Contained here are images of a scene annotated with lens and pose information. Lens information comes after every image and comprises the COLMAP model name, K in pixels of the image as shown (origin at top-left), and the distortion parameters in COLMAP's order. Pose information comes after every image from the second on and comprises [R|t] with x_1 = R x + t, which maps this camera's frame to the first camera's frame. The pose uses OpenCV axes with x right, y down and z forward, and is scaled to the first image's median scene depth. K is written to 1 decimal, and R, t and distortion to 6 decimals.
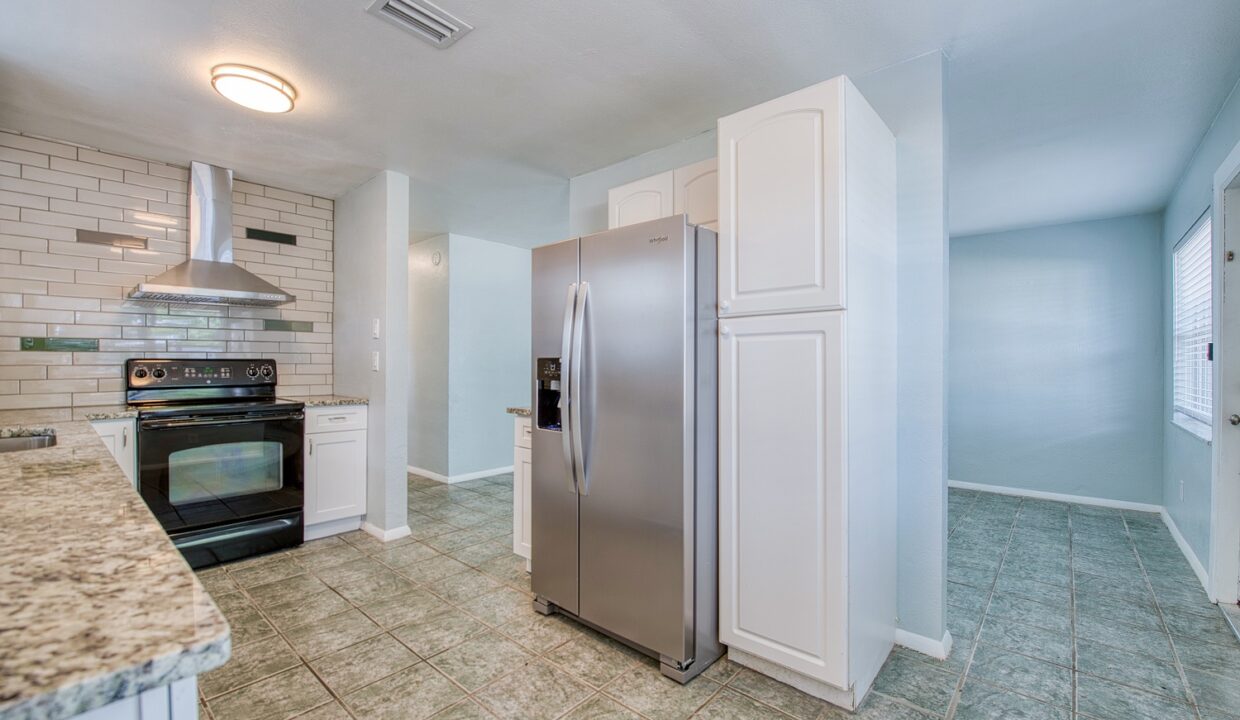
lens RADIAL K [[532.0, 0, 616.7], [0, 532.0, 359.0], [0, 0, 1]] dist [-0.003234, -0.000343]
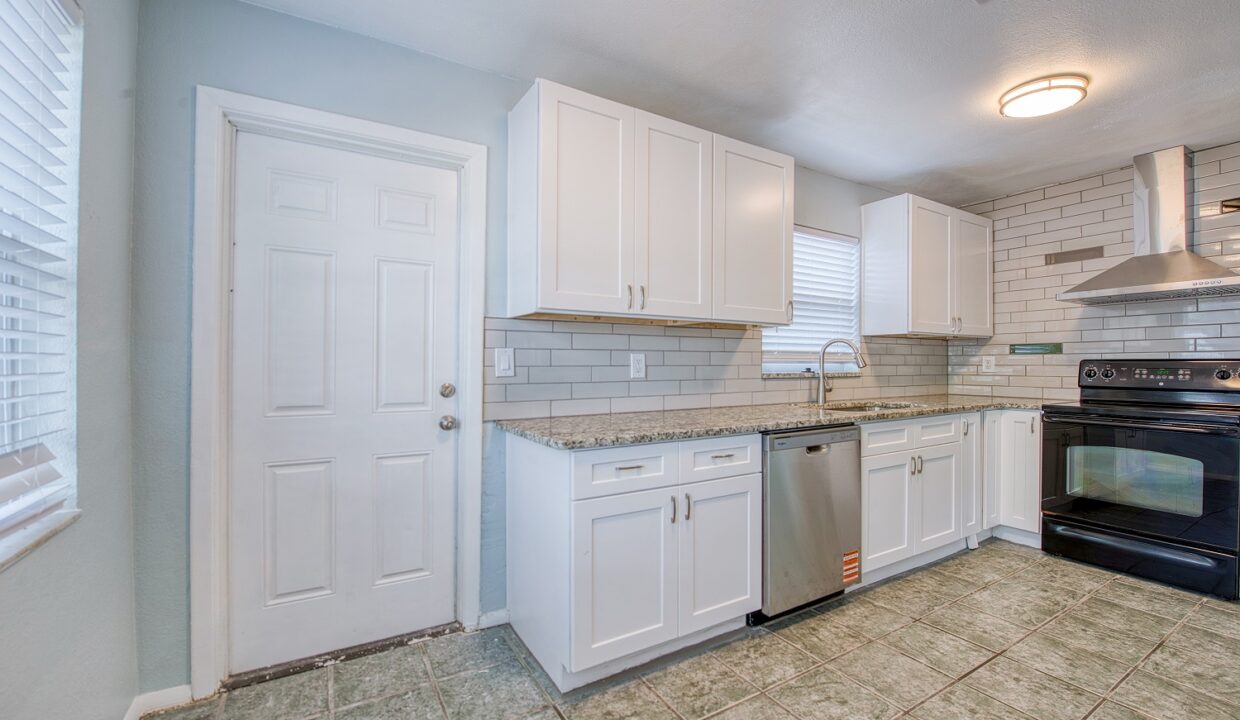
lens RADIAL K [[500.3, 0, 619.7], [0, 500.3, 361.0], [0, 0, 1]] dist [-0.018257, -0.001384]
pose [[-0.306964, -0.002840, -0.951717, 0.371758], [0.005417, 0.999974, -0.004732, 0.002037], [0.951706, -0.006608, -0.306941, 0.400817]]
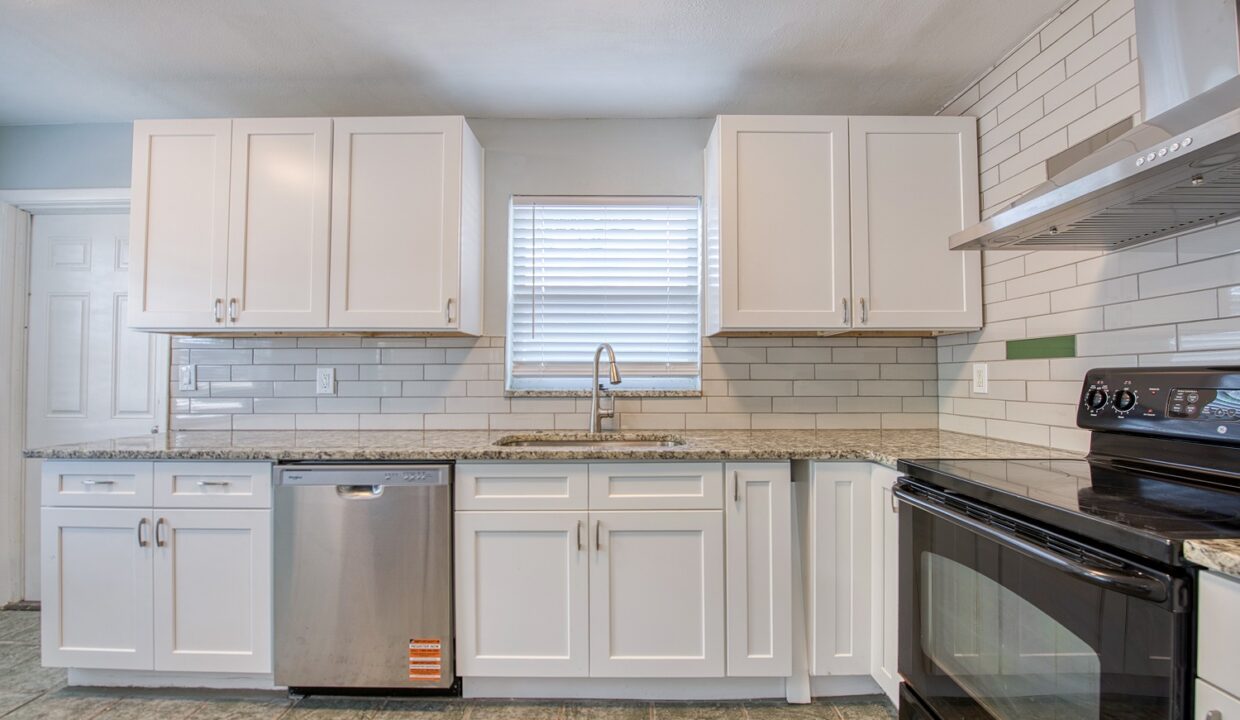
lens RADIAL K [[500.3, 0, 625.0], [0, 500.3, 364.3], [0, 0, 1]] dist [-0.018257, -0.001384]
pose [[-0.747455, -0.013953, -0.664166, -0.276207], [0.007001, 0.999558, -0.028879, 0.005956], [0.664276, -0.026236, -0.747027, 1.085618]]
